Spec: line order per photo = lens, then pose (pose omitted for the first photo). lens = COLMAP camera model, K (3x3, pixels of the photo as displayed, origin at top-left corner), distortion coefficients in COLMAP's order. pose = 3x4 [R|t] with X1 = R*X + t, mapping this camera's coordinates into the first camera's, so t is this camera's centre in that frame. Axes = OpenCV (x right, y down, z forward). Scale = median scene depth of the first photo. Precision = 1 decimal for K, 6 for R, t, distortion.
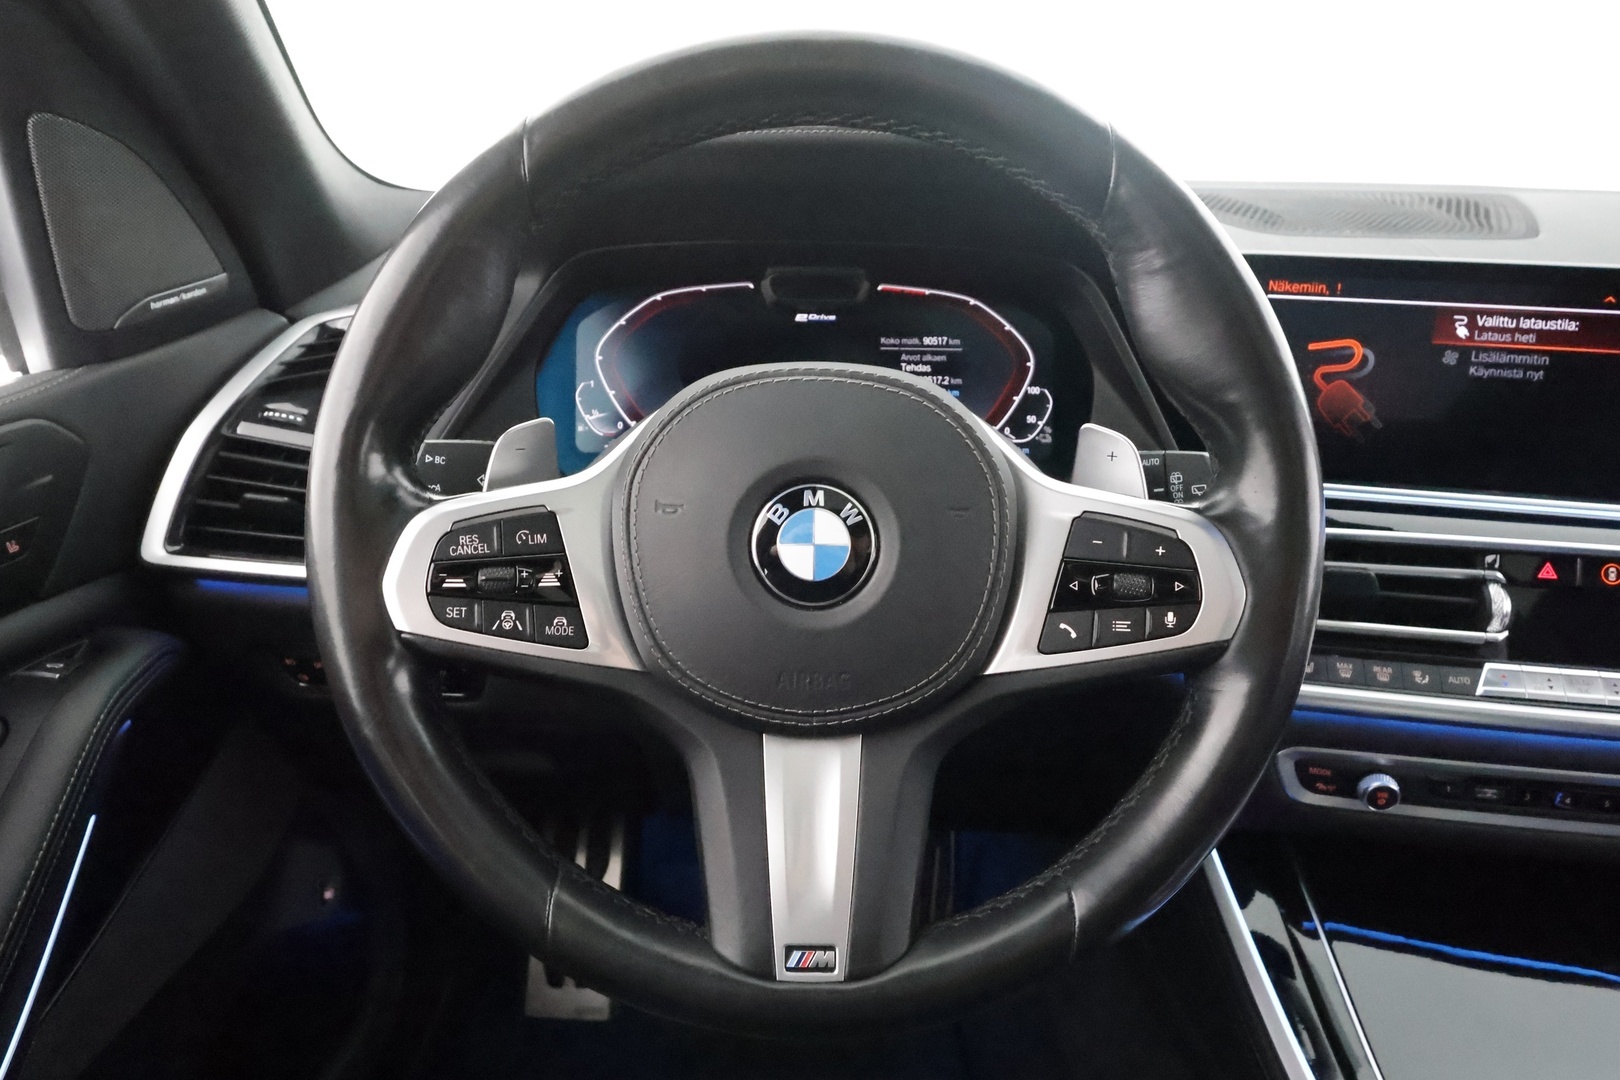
lens RADIAL K [[992.5, 0, 803.8], [0, 992.5, 541.2], [0, 0, 1]] dist [-0.000632, 0.001092]
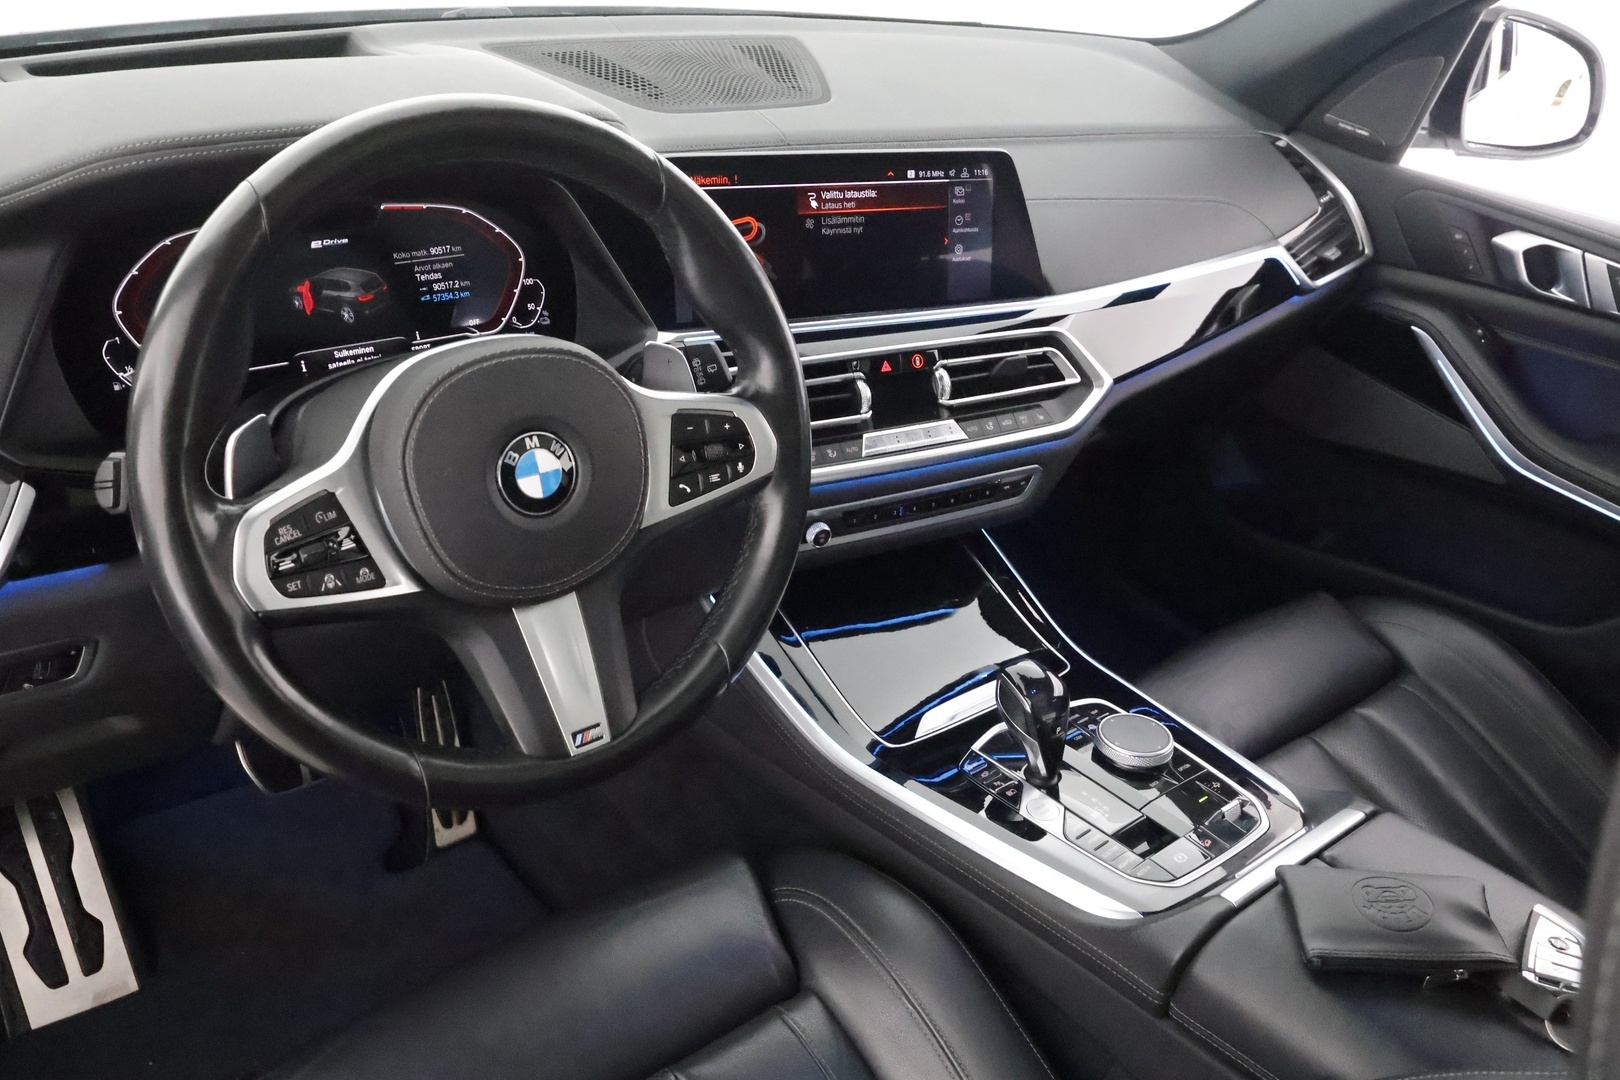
lens RADIAL K [[1289.4, 0, 813.6], [0, 1289.4, 547.8], [0, 0, 1]] dist [-0.001600, 0.004177]
pose [[0.778806, -0.263490, 0.569240, -0.666609], [0.146166, 0.958746, 0.243807, -0.251270], [-0.609997, -0.106674, 0.785190, -0.640400]]
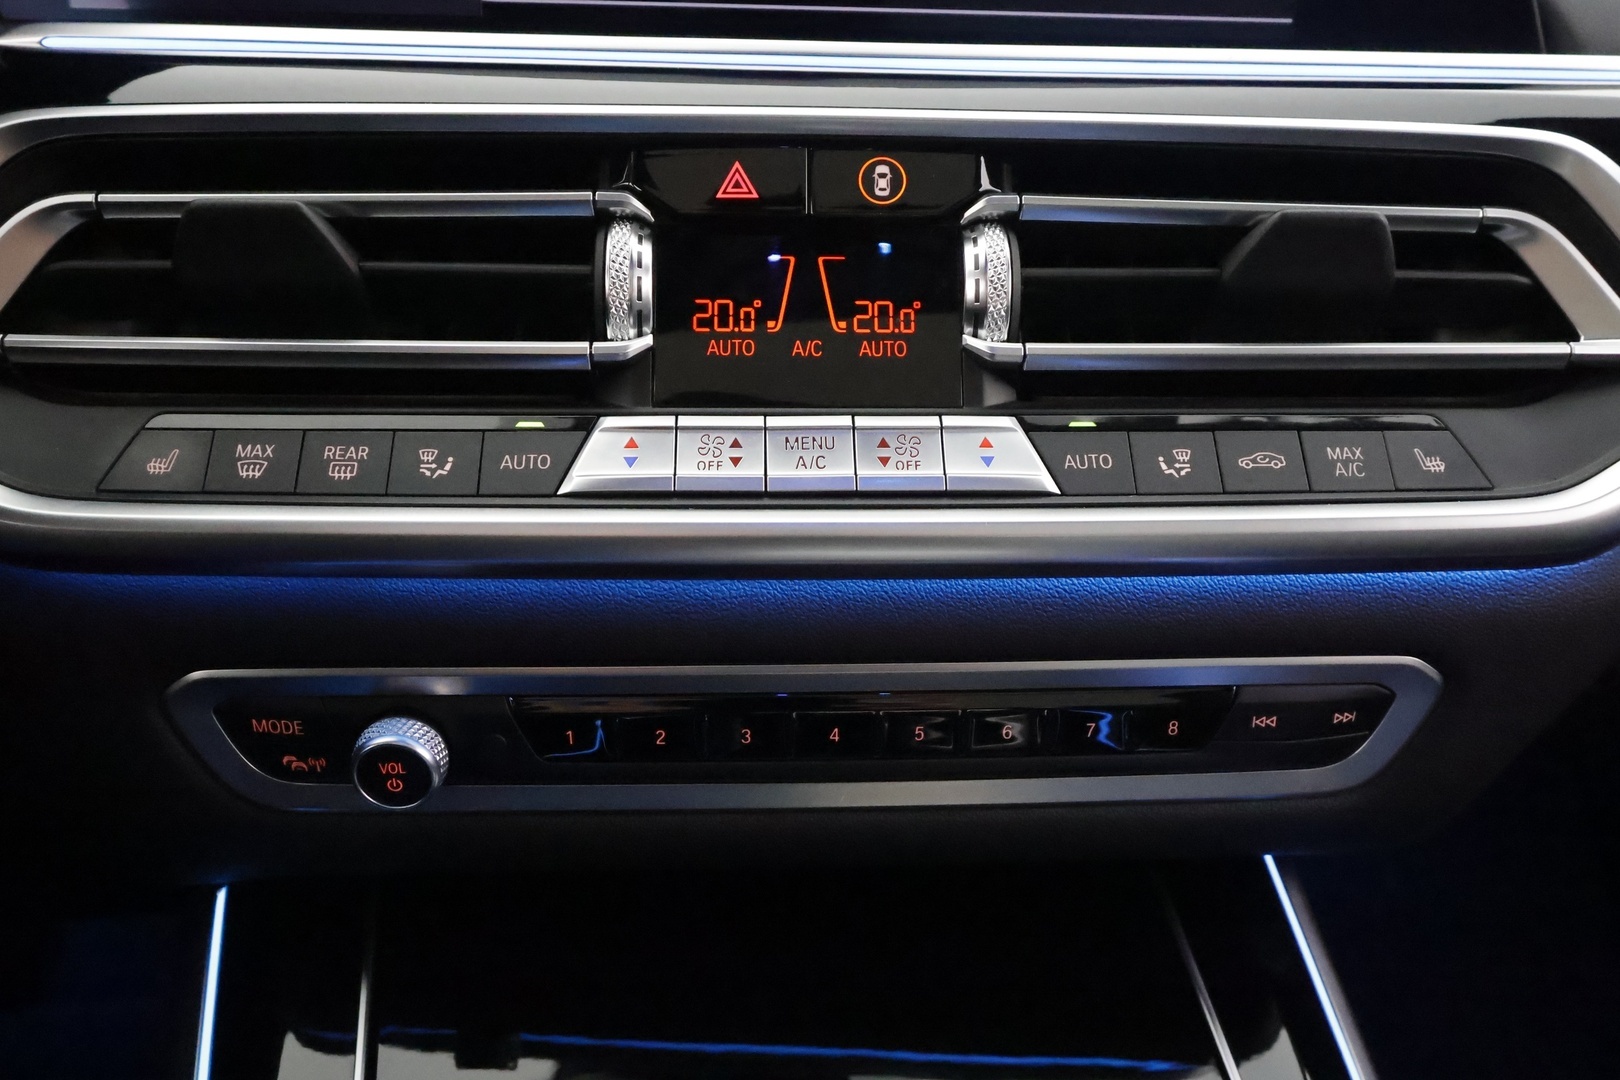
lens RADIAL K [[1339.9, 0, 771.8], [0, 1339.9, 532.4], [0, 0, 1]] dist [-0.012351, -0.005192]
pose [[0.984356, -0.073531, 0.160114, 0.828693], [0.067382, 0.996778, 0.043506, 0.187543], [-0.162797, -0.032036, 0.986139, 0.562194]]
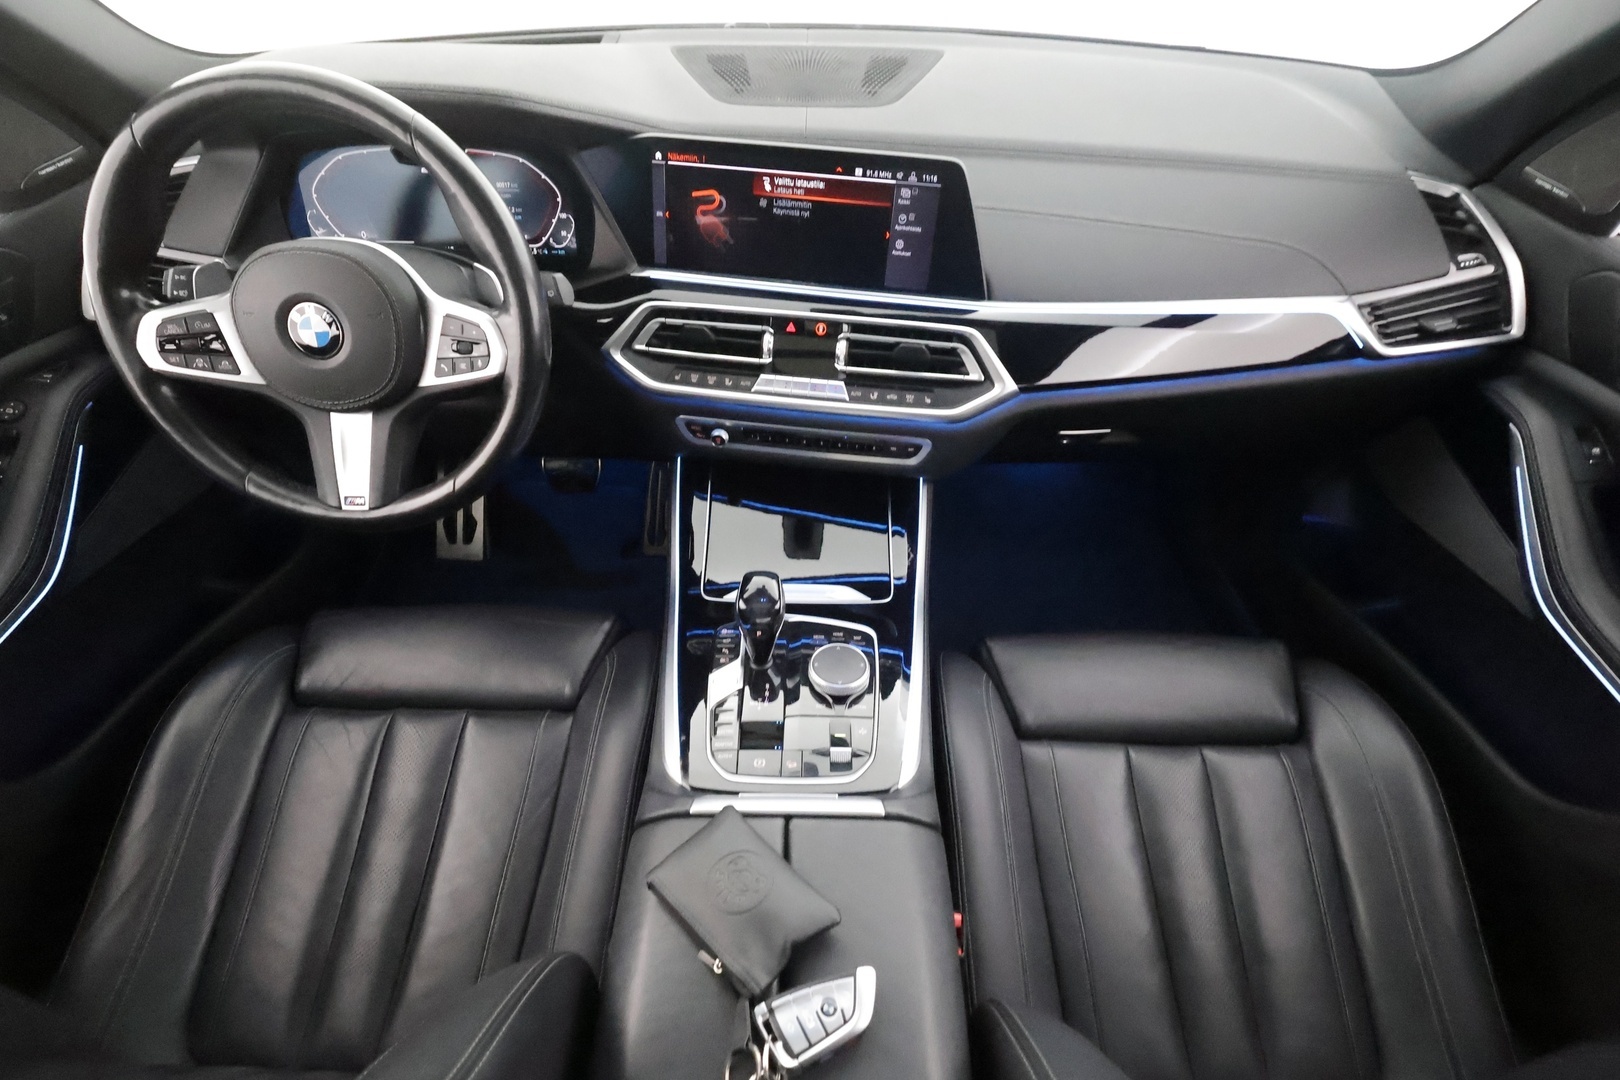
lens RADIAL K [[761.7, 0, 809.6], [0, 761.7, 545.1], [0, 0, 1]] dist [0.000992, 0.000198]
pose [[0.999951, 0.002502, -0.009540, 0.998983], [0.001220, 0.928496, 0.371340, -0.160695], [0.009787, -0.371334, 0.928448, -0.693812]]
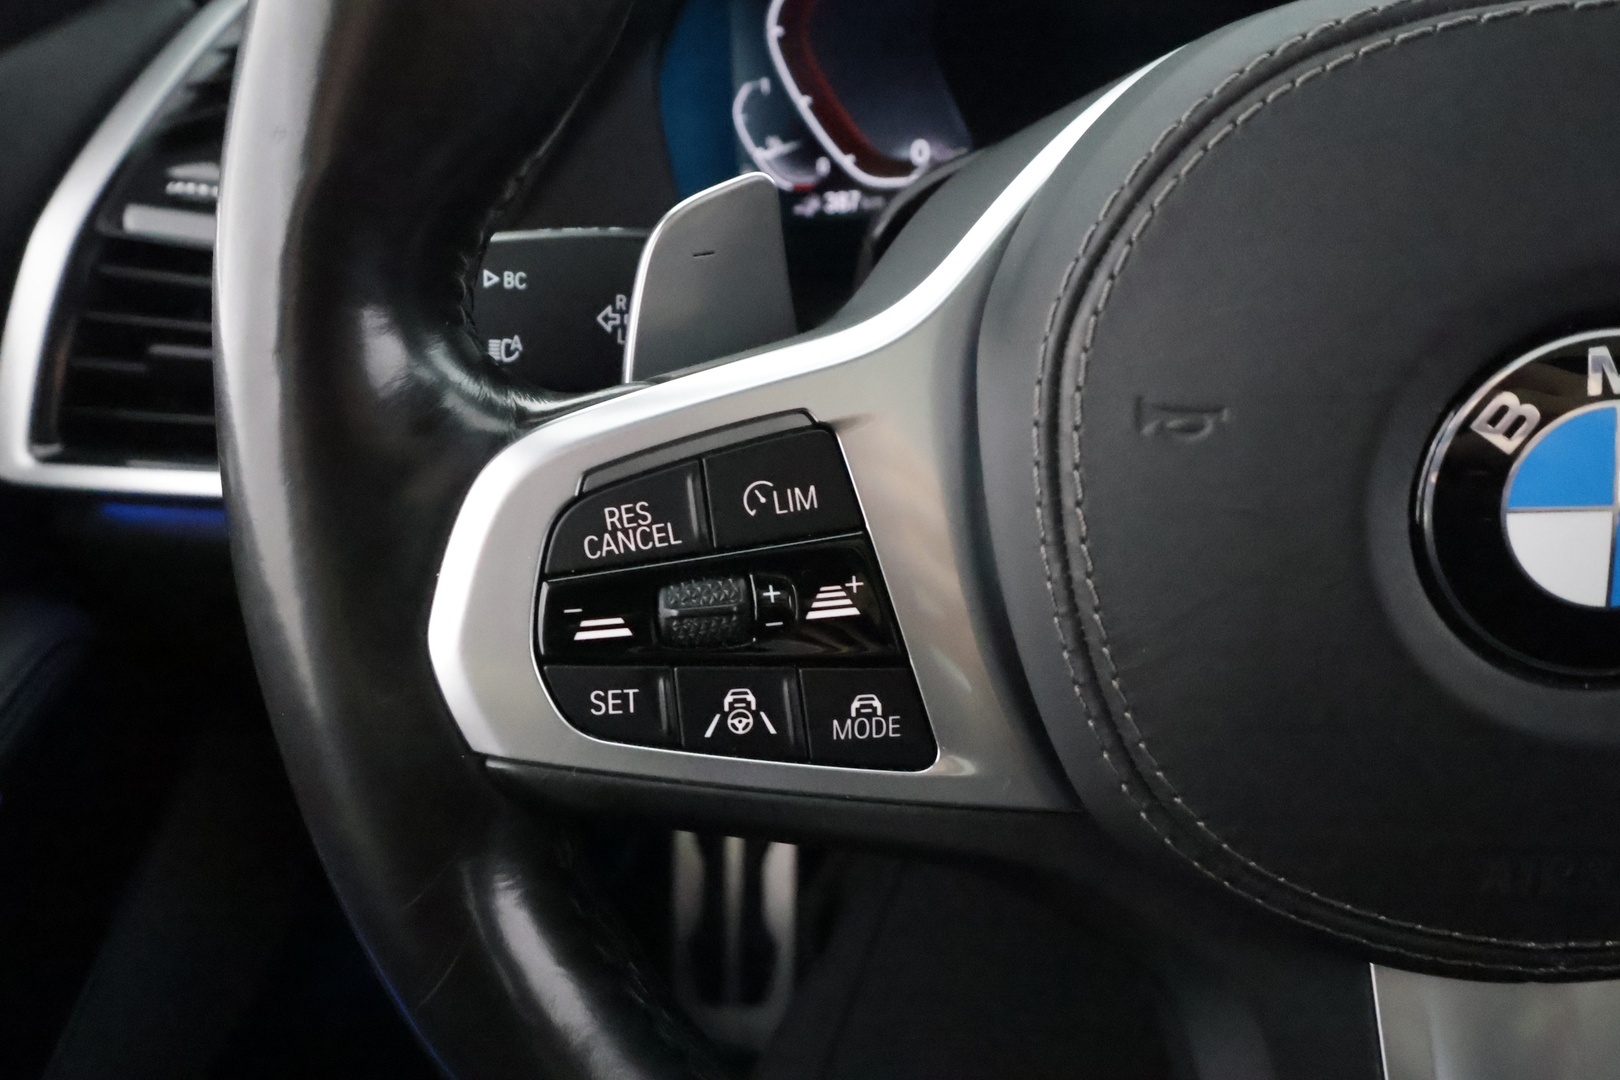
lens RADIAL K [[1342.9, 0, 814.2], [0, 1342.9, 562.9], [0, 0, 1]] dist [0.013289, 0.007573]
pose [[0.992612, -0.032171, -0.116993, -0.178659], [0.053485, 0.981489, 0.183899, -0.066594], [0.108911, -0.188798, 0.975958, 0.429853]]
